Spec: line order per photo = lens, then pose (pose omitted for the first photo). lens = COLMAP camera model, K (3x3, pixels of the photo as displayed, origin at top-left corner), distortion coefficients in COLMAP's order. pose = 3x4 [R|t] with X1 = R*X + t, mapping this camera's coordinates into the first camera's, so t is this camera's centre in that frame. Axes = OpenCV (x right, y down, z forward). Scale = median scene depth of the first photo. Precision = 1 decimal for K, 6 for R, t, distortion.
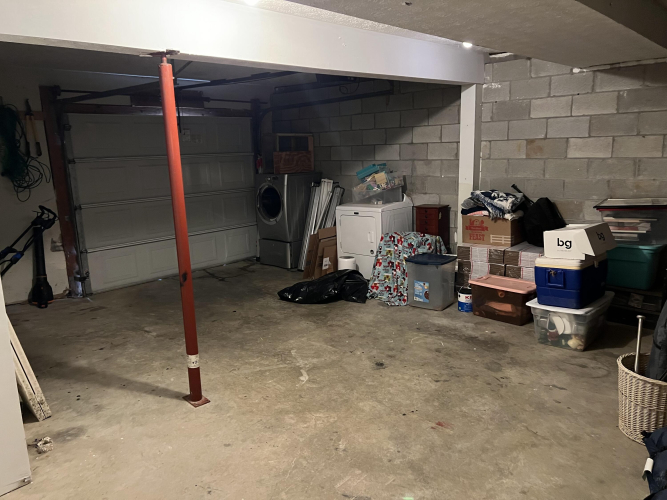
lens RADIAL K [[498.8, 0, 337.1], [0, 498.8, 244.9], [0, 0, 1]] dist [0.061498, -0.070432]
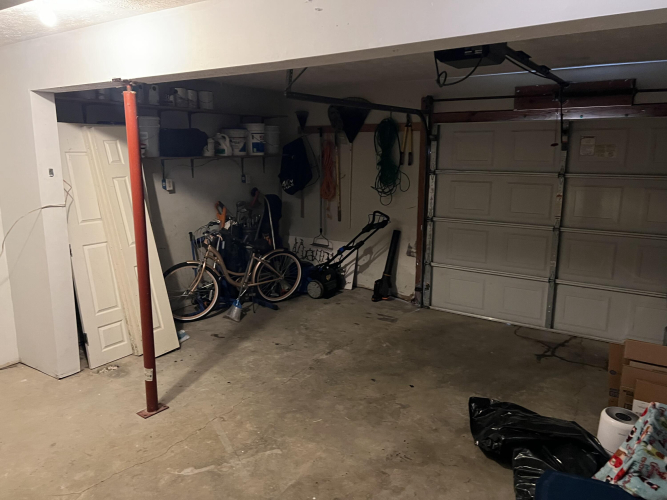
lens RADIAL K [[498.8, 0, 330.3], [0, 498.8, 247.3], [0, 0, 1]] dist [0.061498, -0.070432]
pose [[0.166903, 0.220697, -0.960956, 0.427223], [-0.203360, 0.961376, 0.185473, -0.171884], [0.964774, 0.164464, 0.205338, 0.654520]]
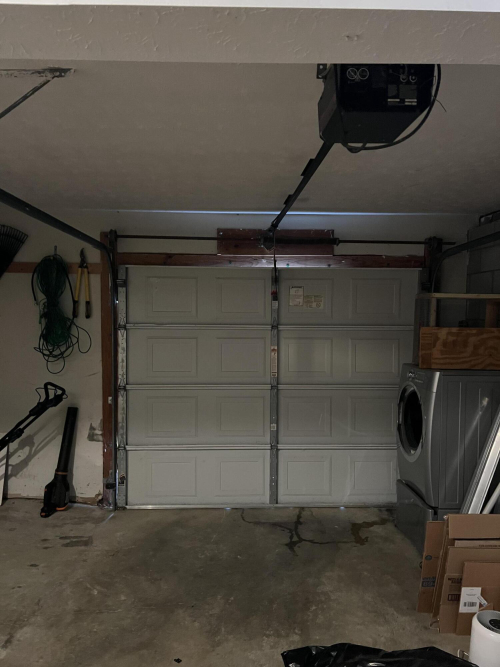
lens RADIAL K [[498.8, 0, 254.3], [0, 498.8, 333.4], [0, 0, 1]] dist [0.061498, -0.070432]
pose [[0.714839, 0.061262, -0.696601, 0.145371], [-0.166691, 0.982368, -0.084663, -0.129858], [0.679131, 0.176637, 0.712446, 0.622855]]
